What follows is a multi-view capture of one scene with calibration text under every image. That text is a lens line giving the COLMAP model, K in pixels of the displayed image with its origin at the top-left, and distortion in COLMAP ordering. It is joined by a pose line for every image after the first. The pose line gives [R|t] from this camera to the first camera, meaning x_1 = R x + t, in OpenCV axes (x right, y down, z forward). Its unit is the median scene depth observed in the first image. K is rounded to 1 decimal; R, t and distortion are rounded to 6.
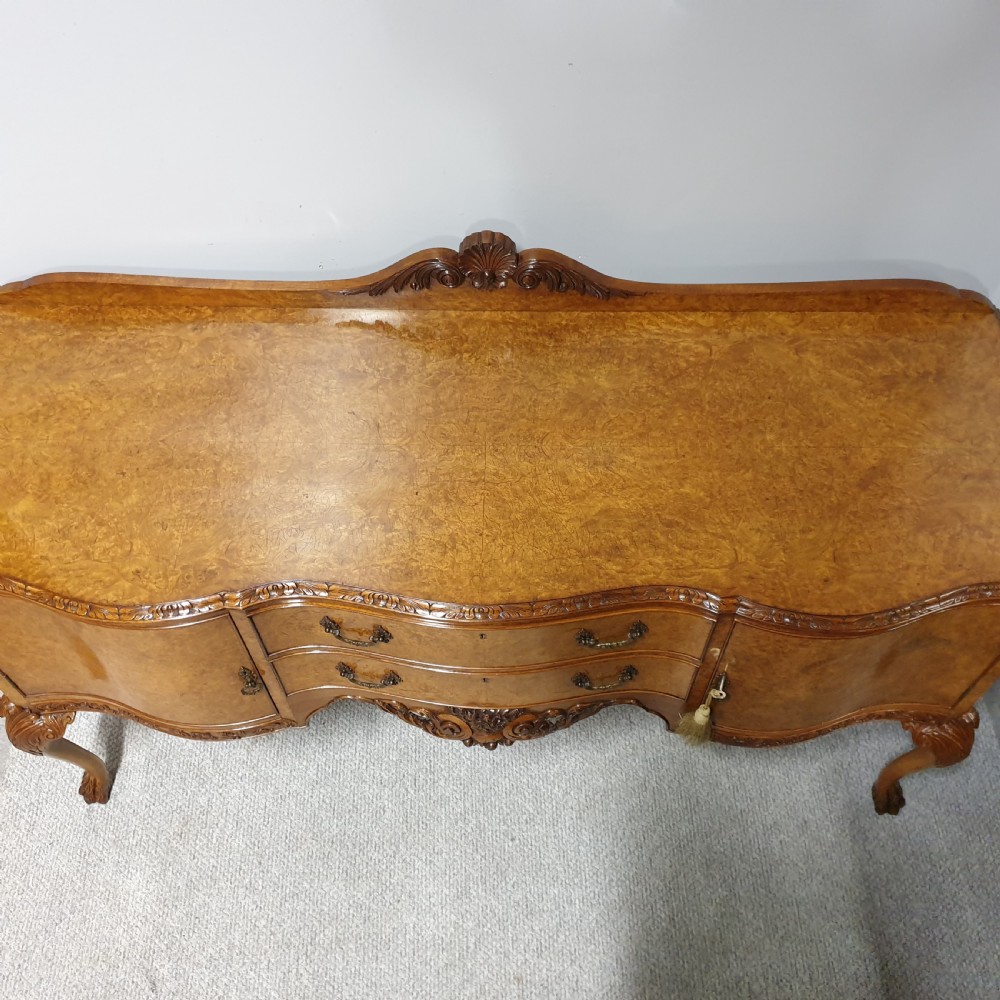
lens RADIAL K [[1038.0, 0, 520.2], [0, 1038.0, 494.1], [0, 0, 1]] dist [0.006465, 0.000000]
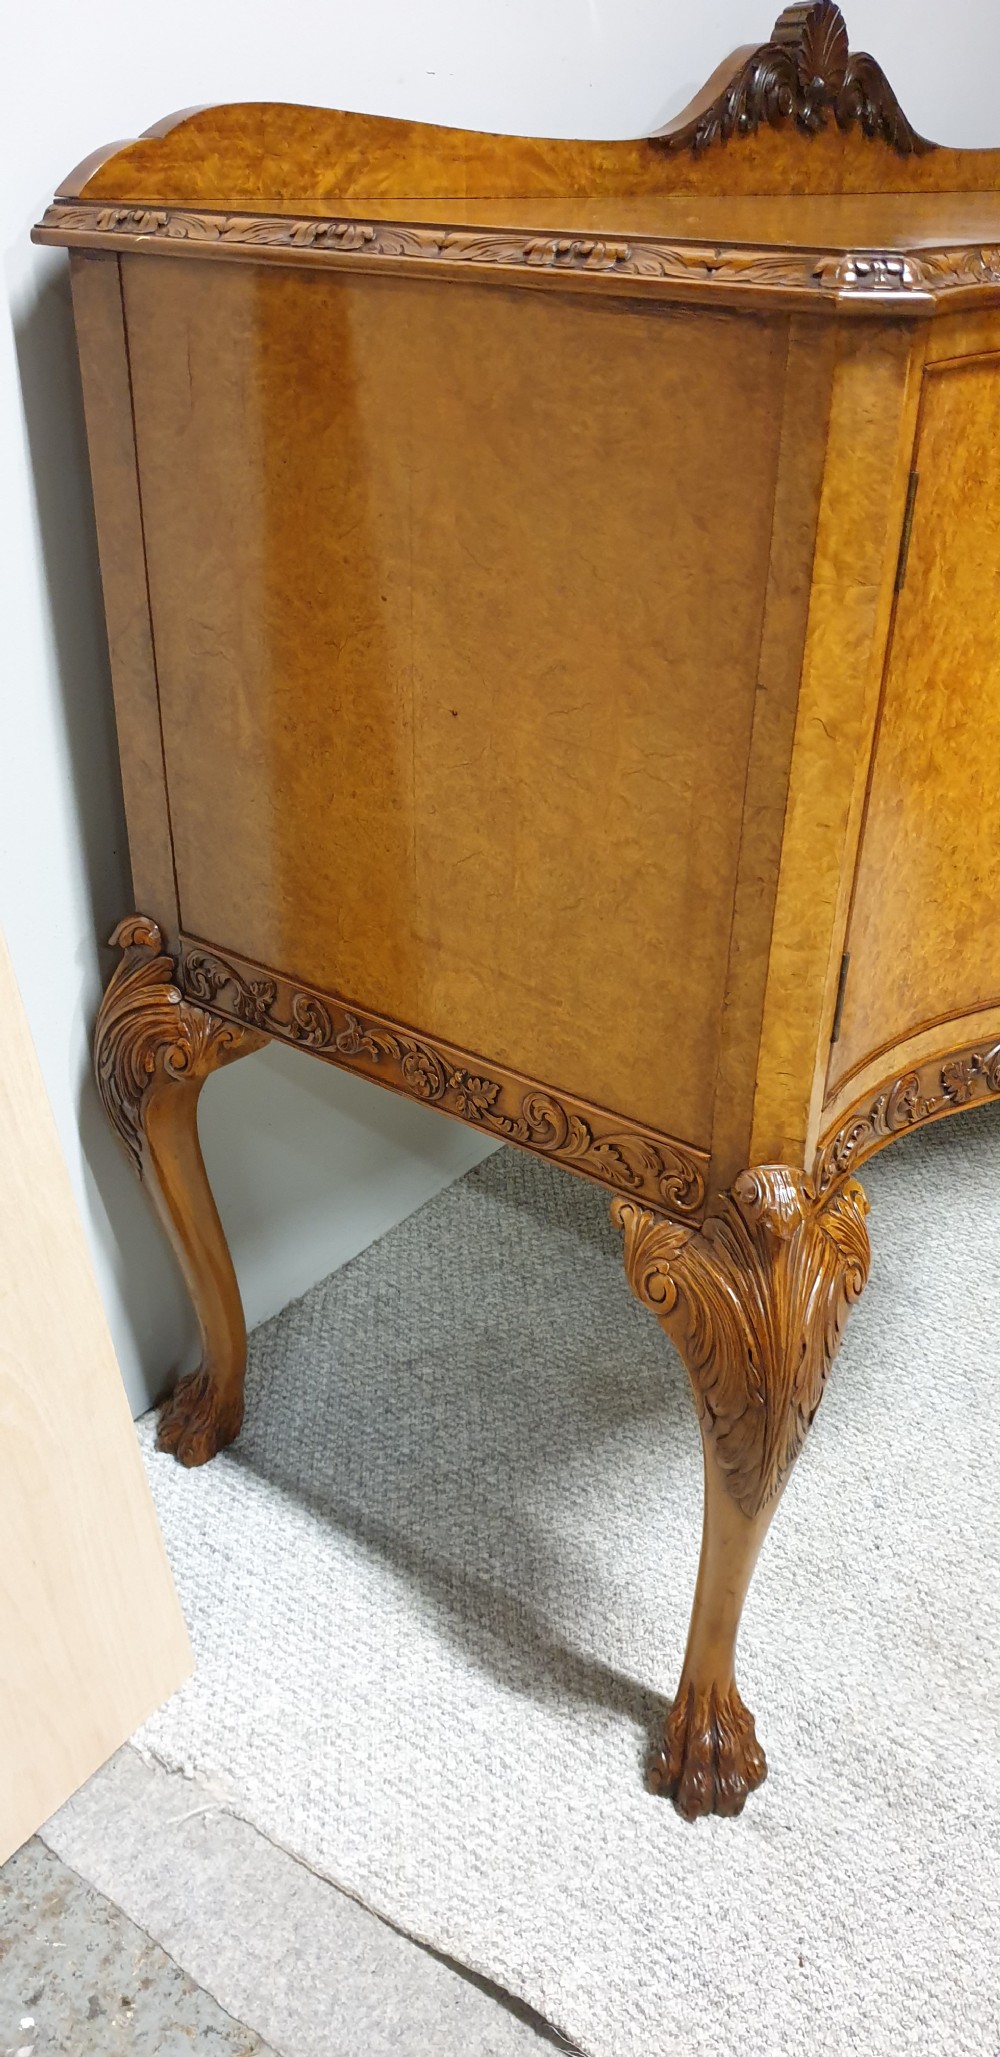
lens RADIAL K [[1600.5, 0, 523.7], [0, 1600.5, 1036.0], [0, 0, 1]] dist [0.011339, -0.007593]
pose [[0.617553, -0.375108, 0.691319, -0.922282], [0.645550, 0.743853, -0.173054, 0.218047], [-0.449326, 0.553151, 0.701520, 0.738020]]
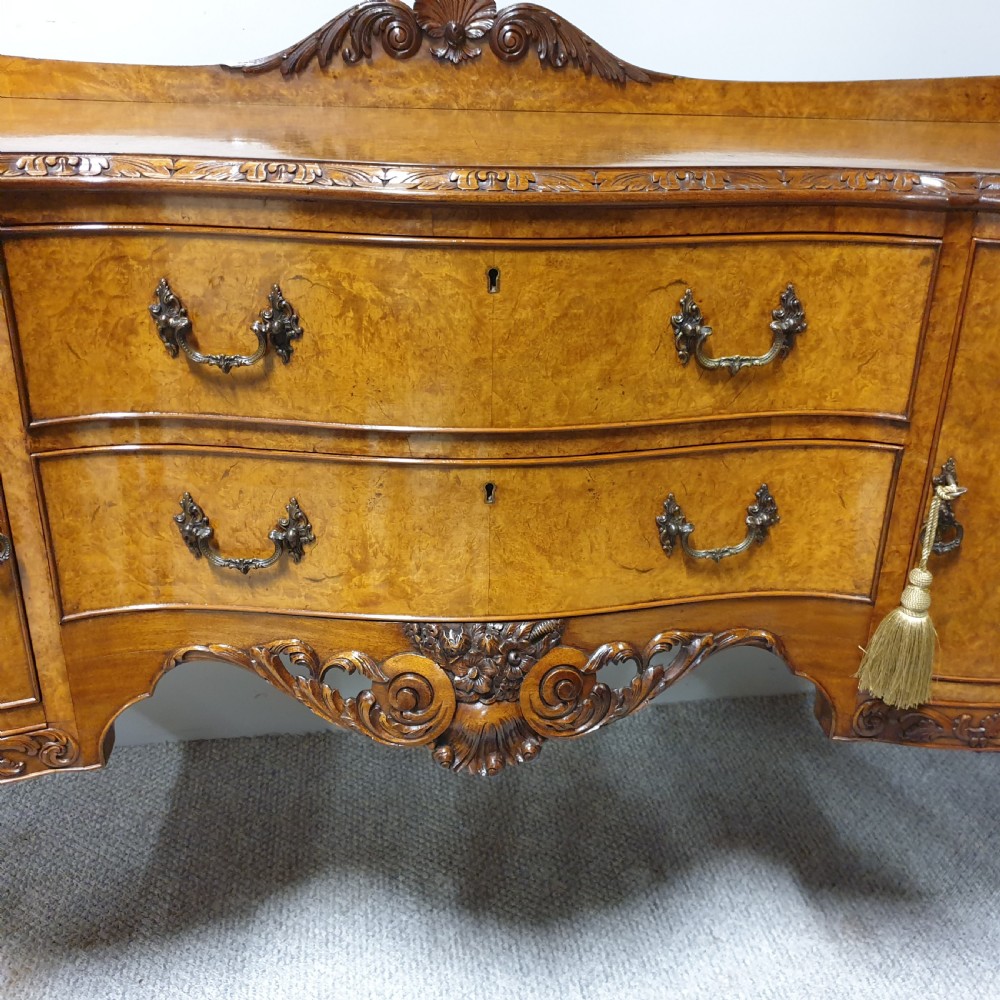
lens RADIAL K [[1038.0, 0, 531.8], [0, 1038.0, 491.1], [0, 0, 1]] dist [0.006465, 0.000000]
pose [[0.992895, -0.023710, 0.116606, -0.068397], [0.083316, 0.838176, -0.538998, 0.431008], [-0.084957, 0.544884, 0.834197, 0.572943]]
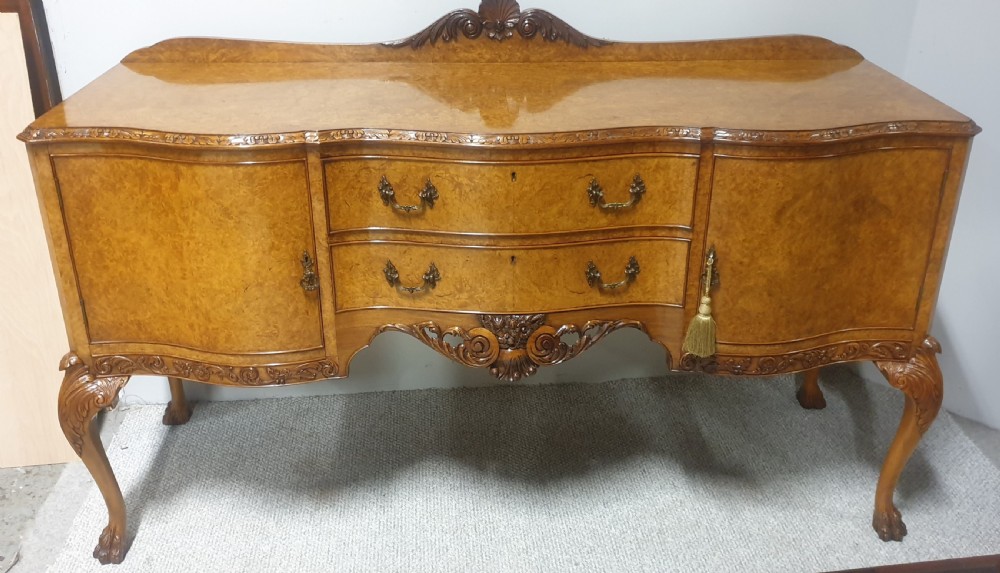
lens RADIAL K [[928.6, 0, 519.4], [0, 928.6, 289.5], [0, 0, 1]] dist [0.056431, 0.000000]
pose [[0.997845, -0.026458, 0.060042, -0.087771], [0.053358, 0.859753, -0.507915, 0.723229], [-0.038183, 0.510024, 0.859312, 0.106782]]
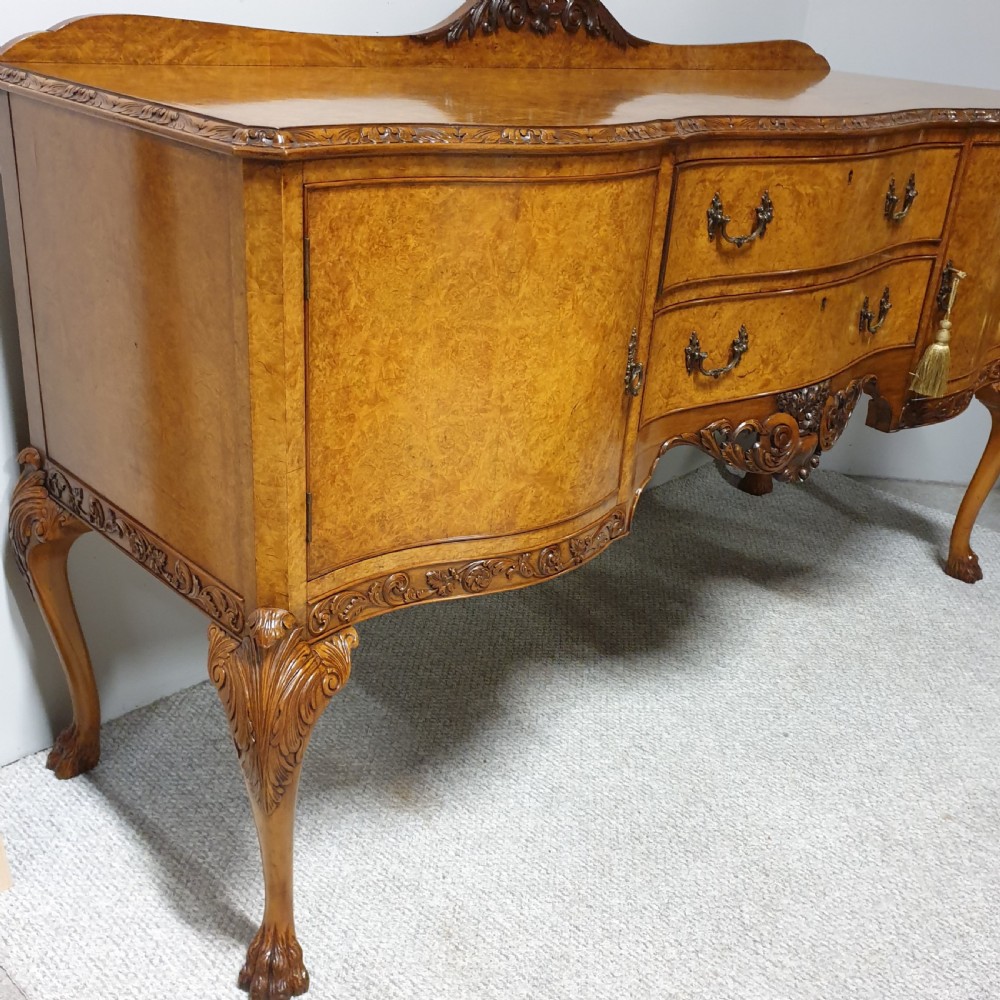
lens RADIAL K [[1132.9, 0, 506.4], [0, 1132.9, 519.0], [0, 0, 1]] dist [0.006260, 0.000000]
pose [[0.718520, -0.258232, 0.645790, -0.843444], [0.540992, 0.791050, -0.285602, 0.432437], [-0.437101, 0.554578, 0.708086, 0.534227]]
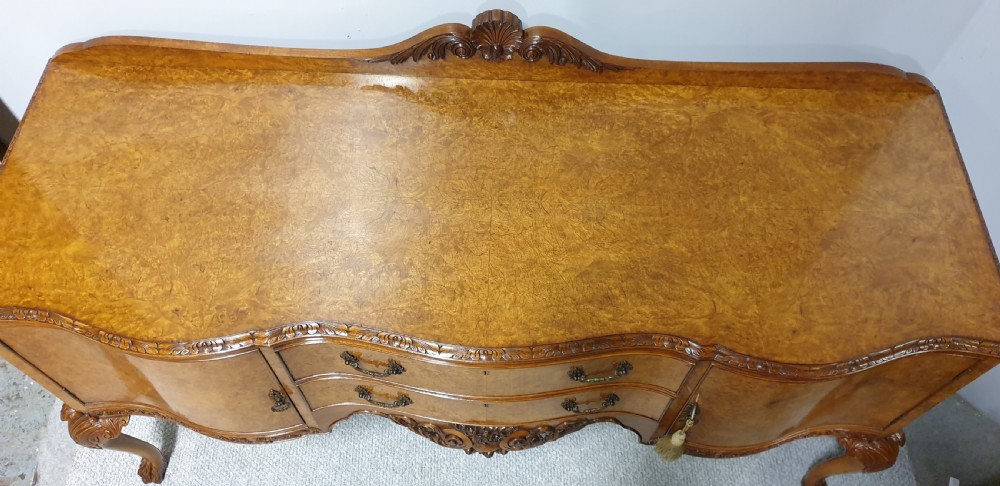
lens RADIAL K [[778.1, 0, 514.4], [0, 778.1, 224.4], [0, 0, 1]] dist [0.011339, -0.007593]
pose [[0.999595, 0.023728, 0.015705, -0.020120], [-0.024125, 0.999381, 0.025601, -0.040877], [-0.015088, -0.025970, 0.999549, 0.144650]]
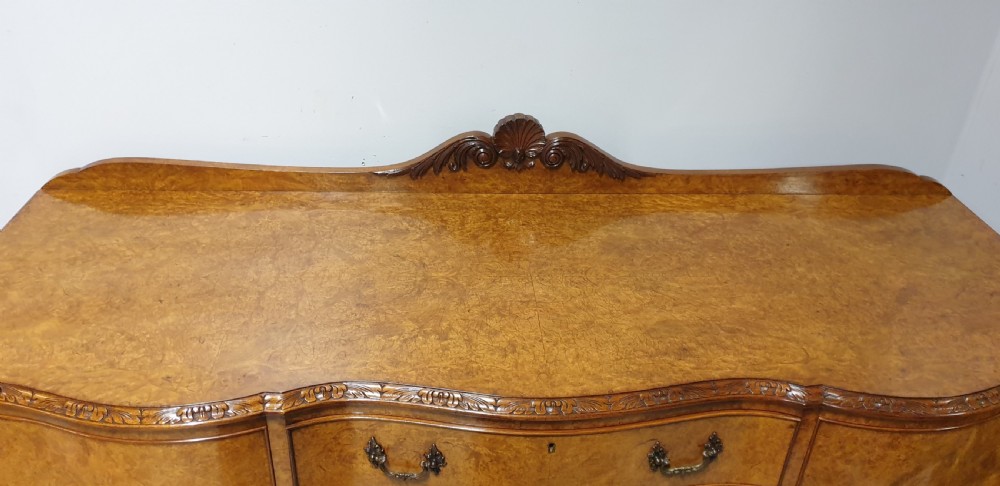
lens RADIAL K [[806.2, 0, 508.3], [0, 806.2, 238.0], [0, 0, 1]] dist [0.016662, -0.021748]
pose [[0.995946, -0.005803, 0.089767, -0.119894], [0.044331, 0.899980, -0.433671, 0.244989], [-0.078273, 0.435892, 0.896589, 0.261492]]
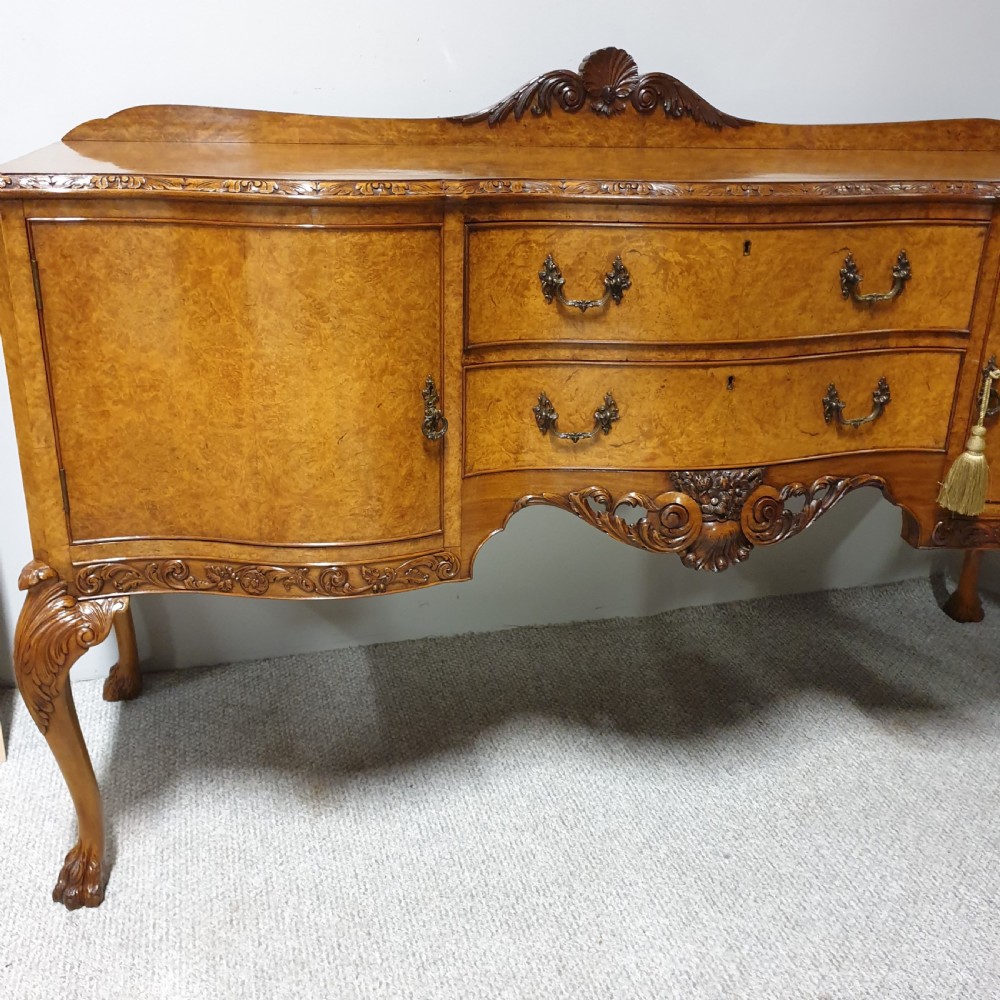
lens RADIAL K [[1073.2, 0, 508.7], [0, 1073.2, 498.2], [0, 0, 1]] dist [0.008074, 0.000000]
pose [[0.974316, -0.066352, 0.215186, -0.370727], [0.176876, 0.816918, -0.548963, 0.653315], [-0.139365, 0.572925, 0.807672, 0.398520]]
